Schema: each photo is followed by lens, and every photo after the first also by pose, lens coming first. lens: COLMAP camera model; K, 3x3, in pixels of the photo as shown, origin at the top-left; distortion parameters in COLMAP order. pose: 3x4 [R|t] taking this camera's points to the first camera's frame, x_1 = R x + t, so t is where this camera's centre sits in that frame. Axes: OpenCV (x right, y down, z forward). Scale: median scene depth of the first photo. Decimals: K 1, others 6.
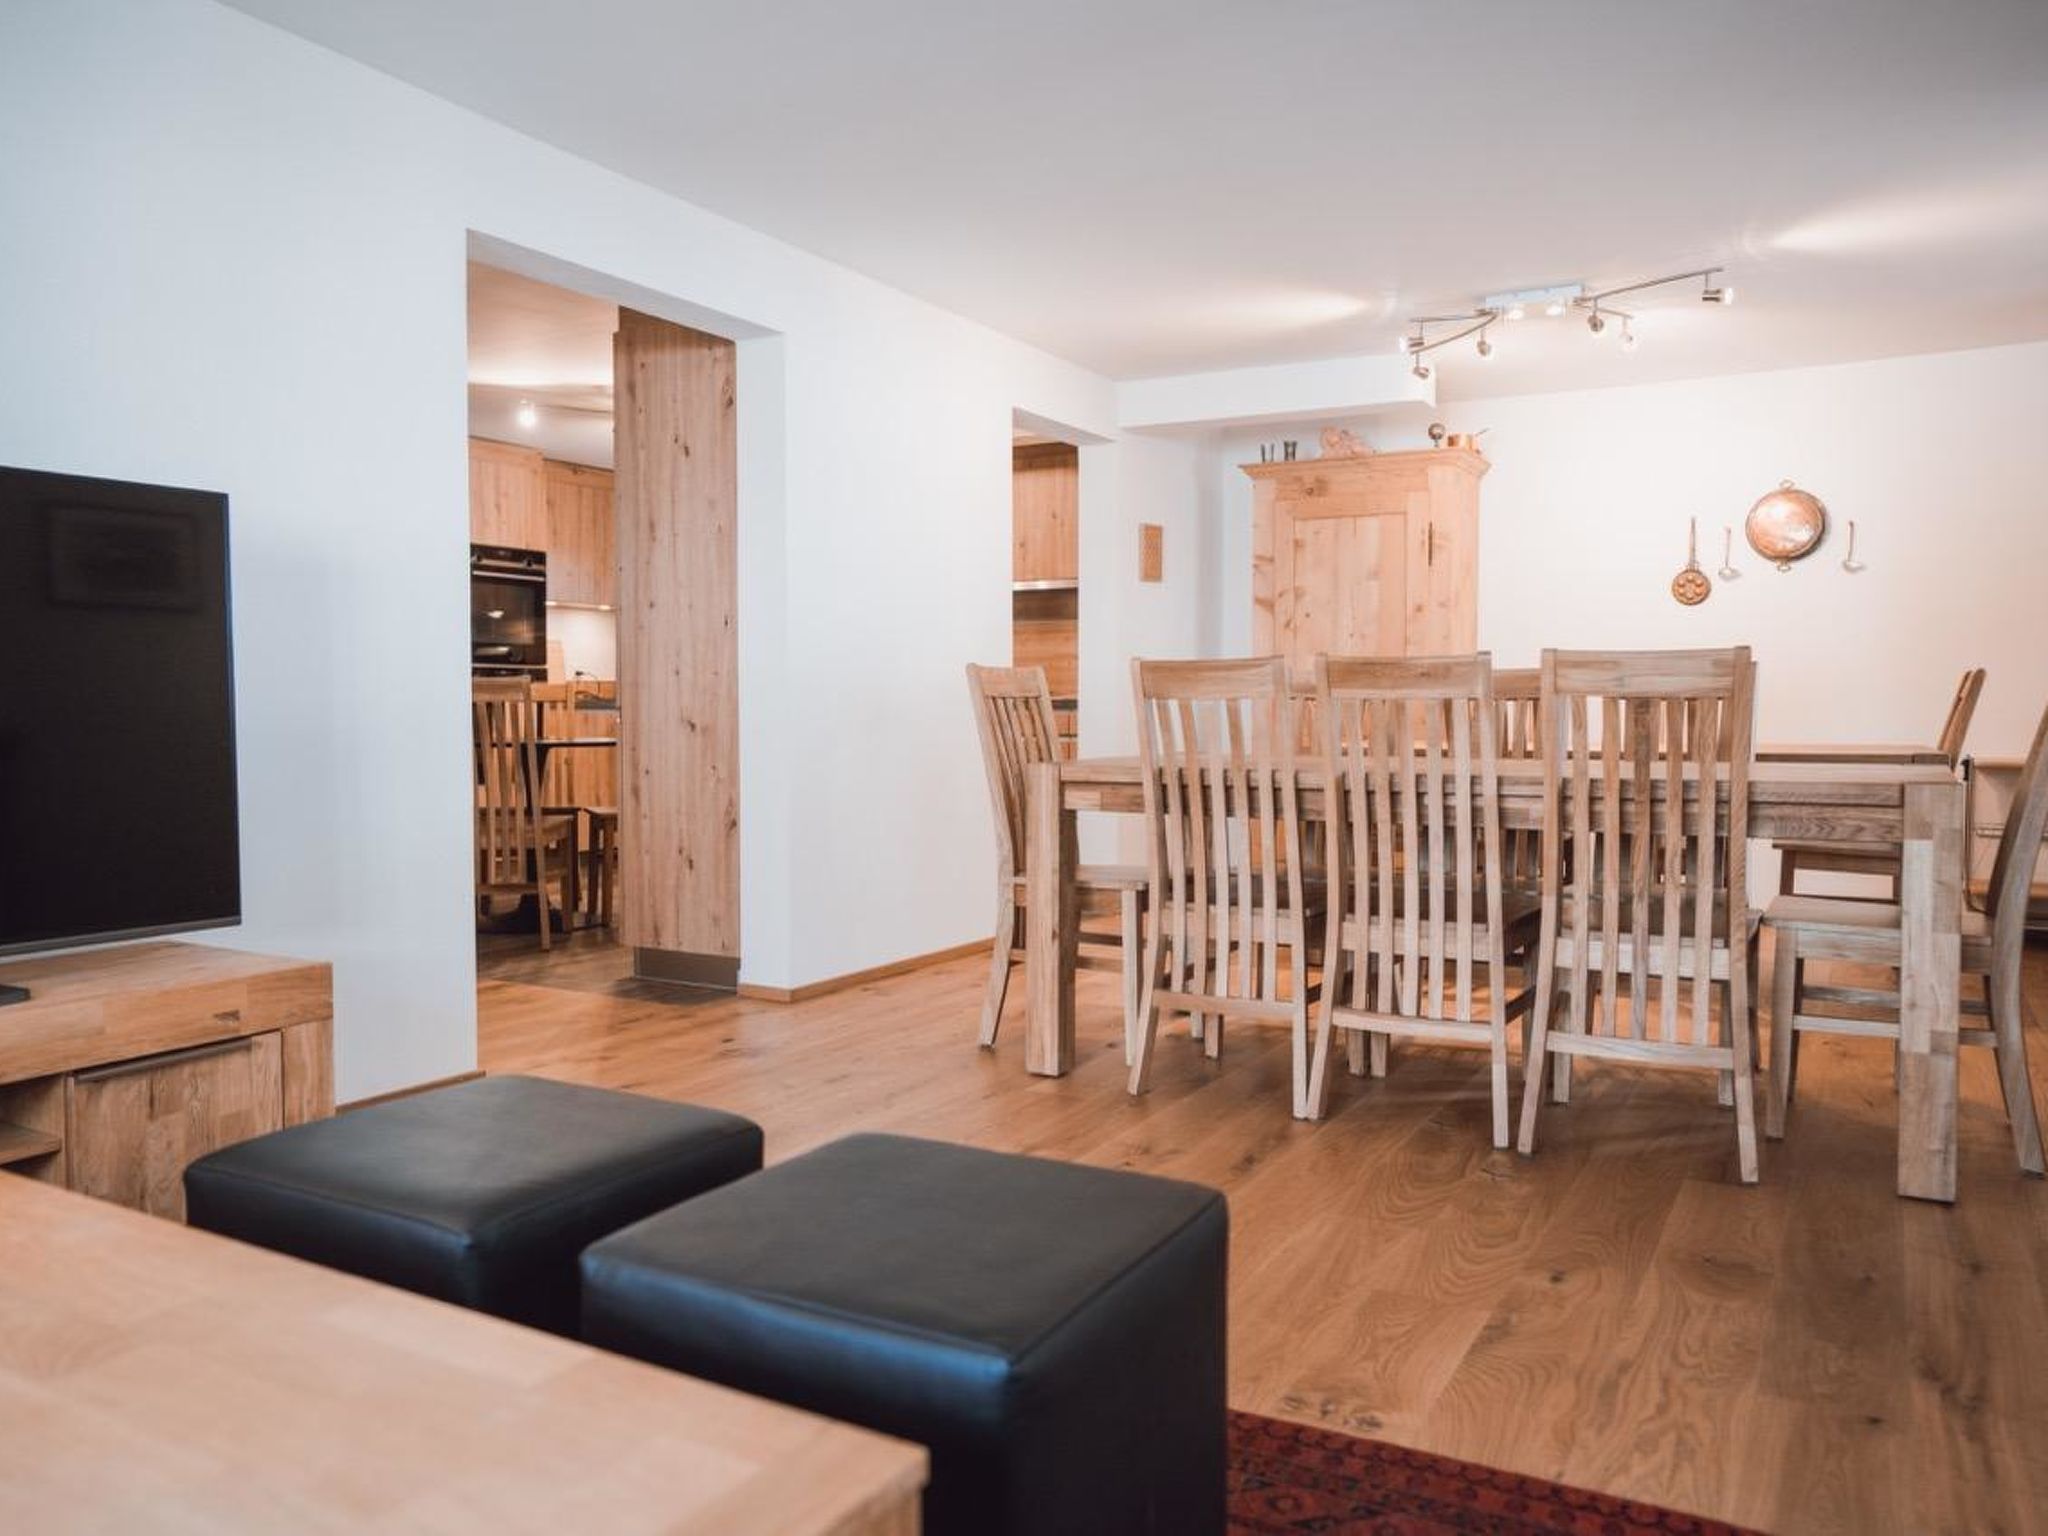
lens RADIAL K [[1536.5, 0, 1009.7], [0, 1536.5, 764.1], [0, 0, 1]] dist [-0.009535, 0.033444]
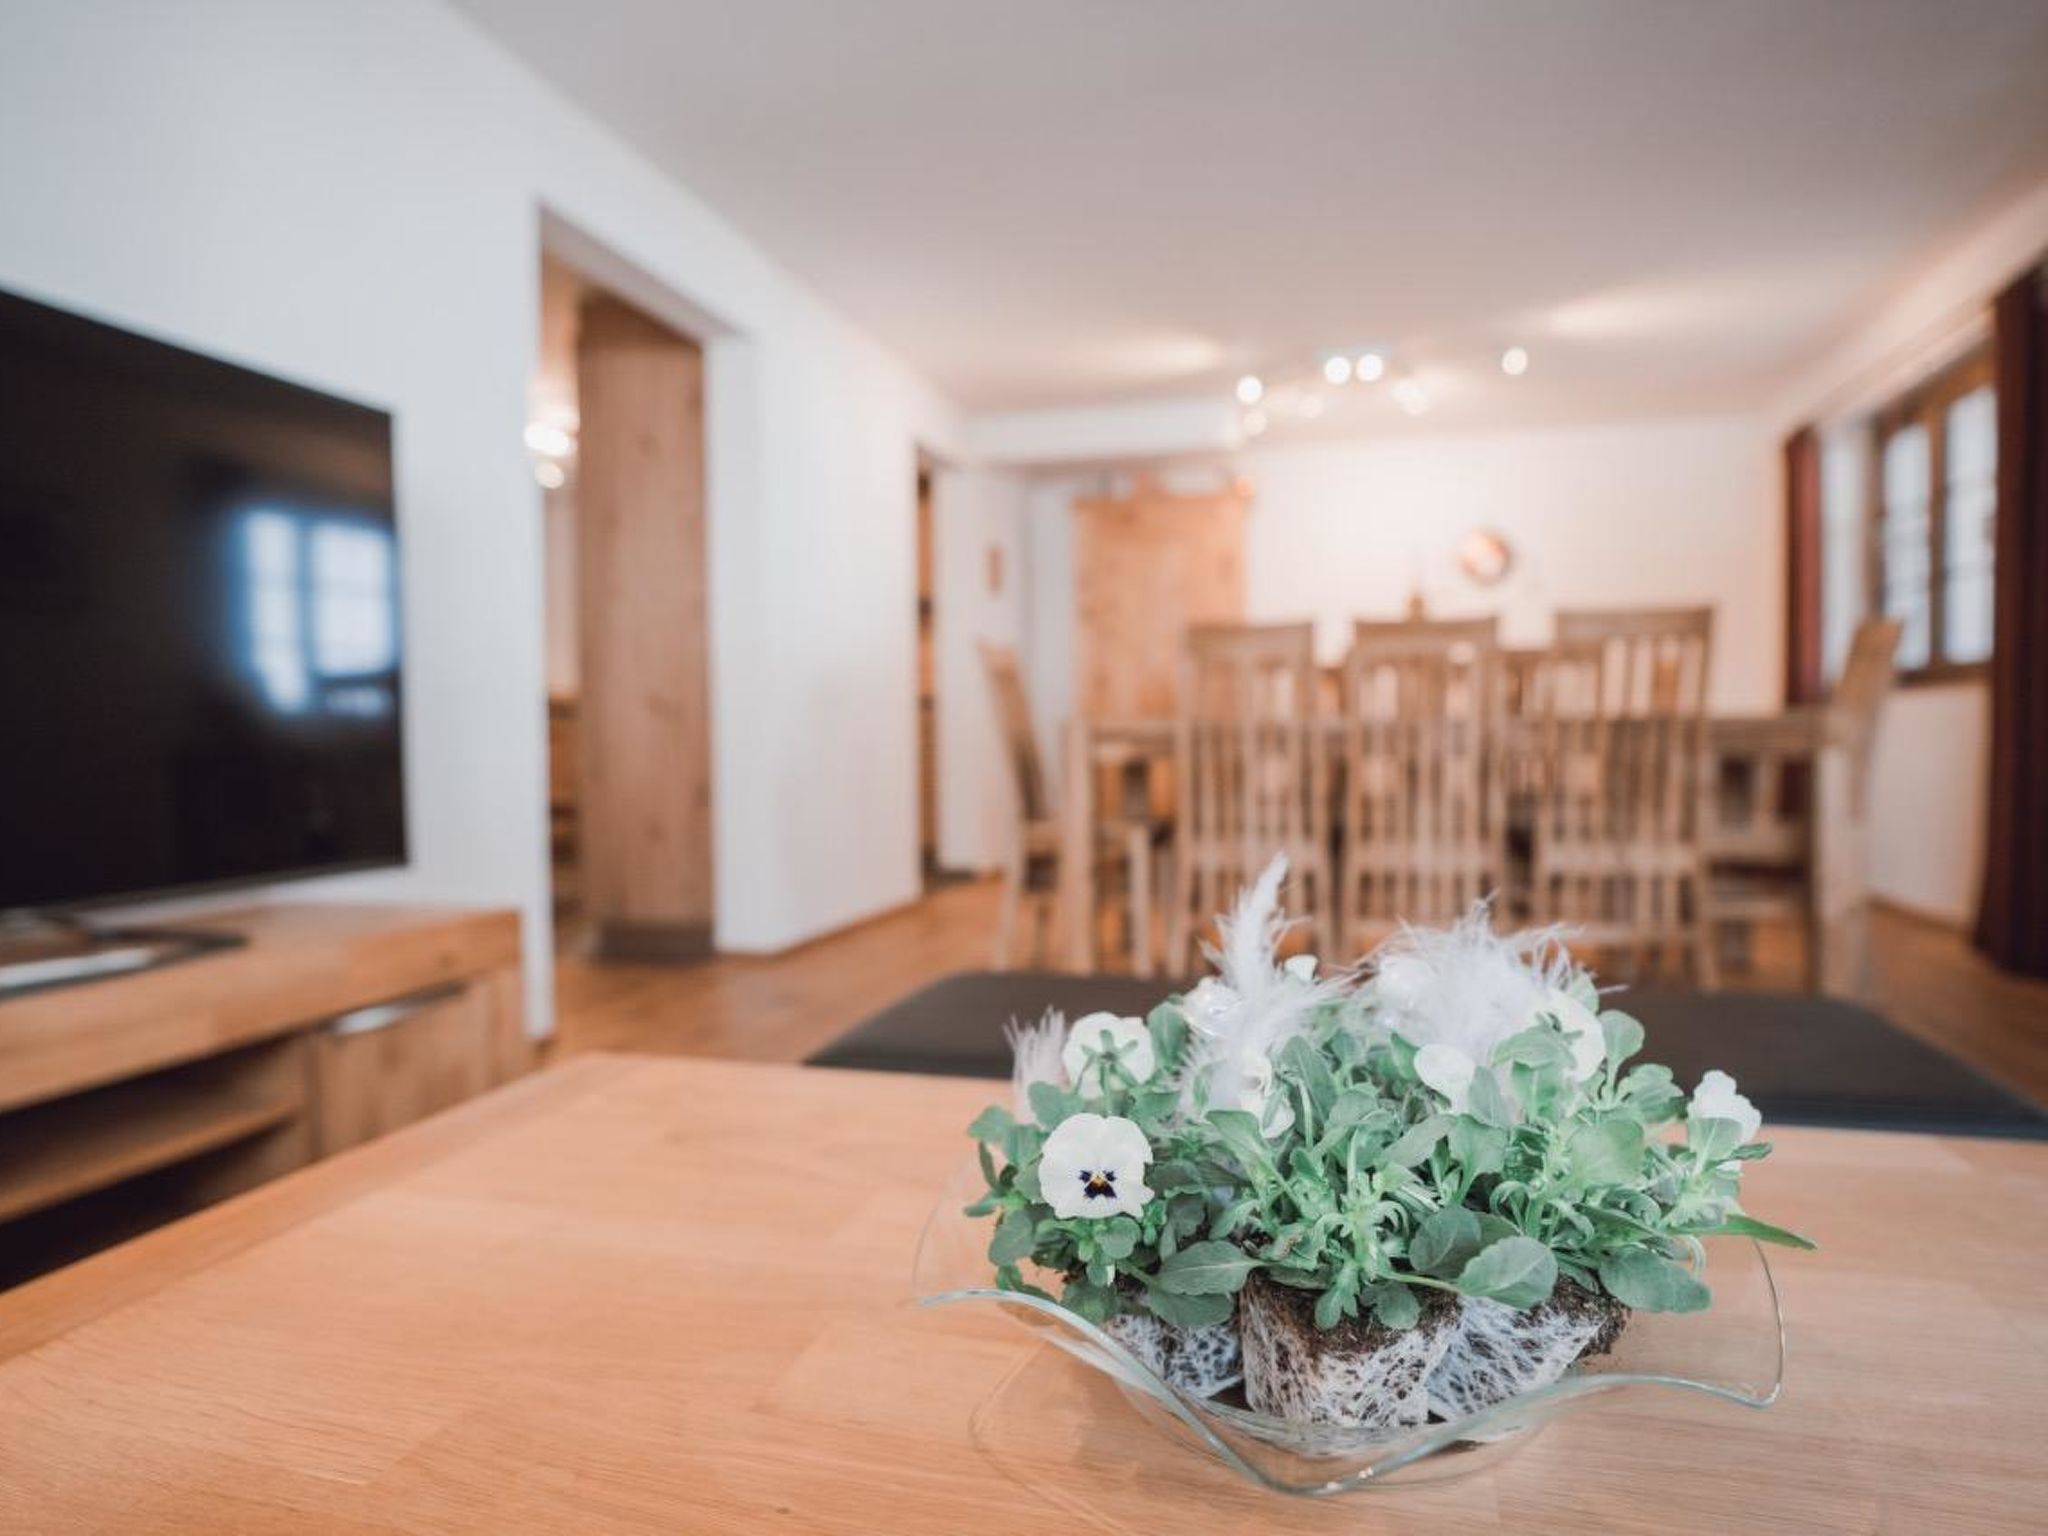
lens RADIAL K [[1283.1, 0, 1024.0], [0, 1283.1, 768.0], [0, 0, 1]] dist [-0.001470, -0.000218]
pose [[0.967228, -0.014816, 0.253477, -0.281433], [0.018272, 0.999769, -0.011285, 0.049517], [-0.253251, 0.015547, 0.967276, 0.124856]]
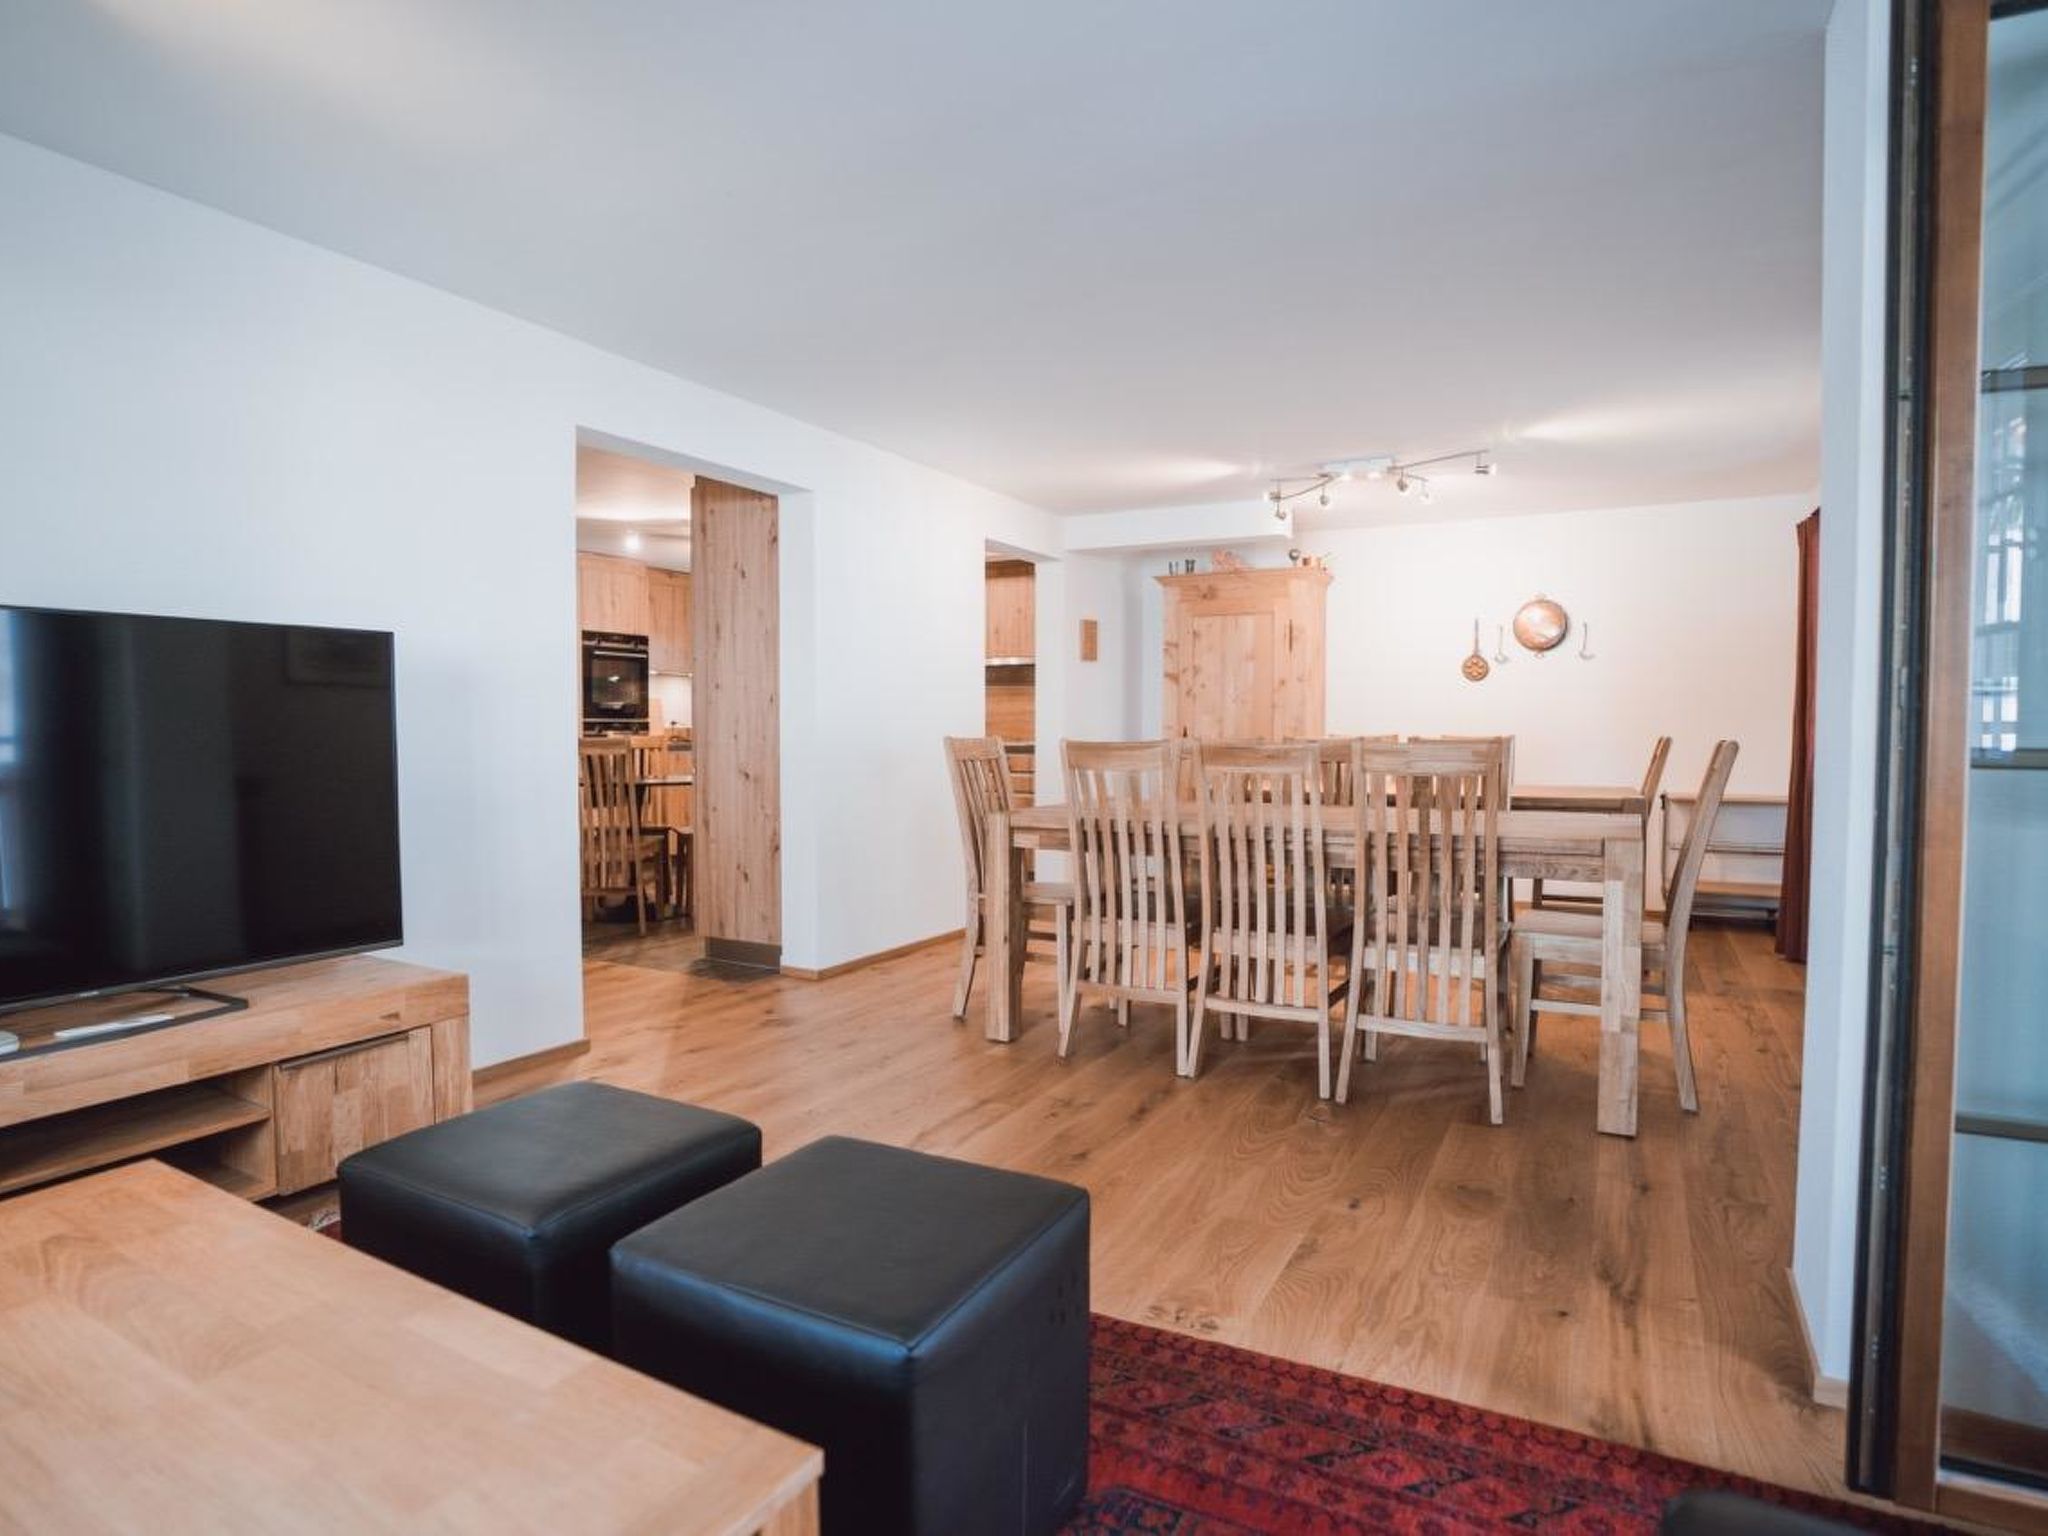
lens RADIAL K [[1125.2, 0, 1024.0], [0, 1125.2, 768.0], [0, 0, 1]] dist [-0.058246, 0.024880]
pose [[0.999769, -0.000498, 0.021500, 0.026527], [0.000596, 0.999989, -0.004579, -0.040529], [-0.021498, 0.004591, 0.999758, 0.000662]]
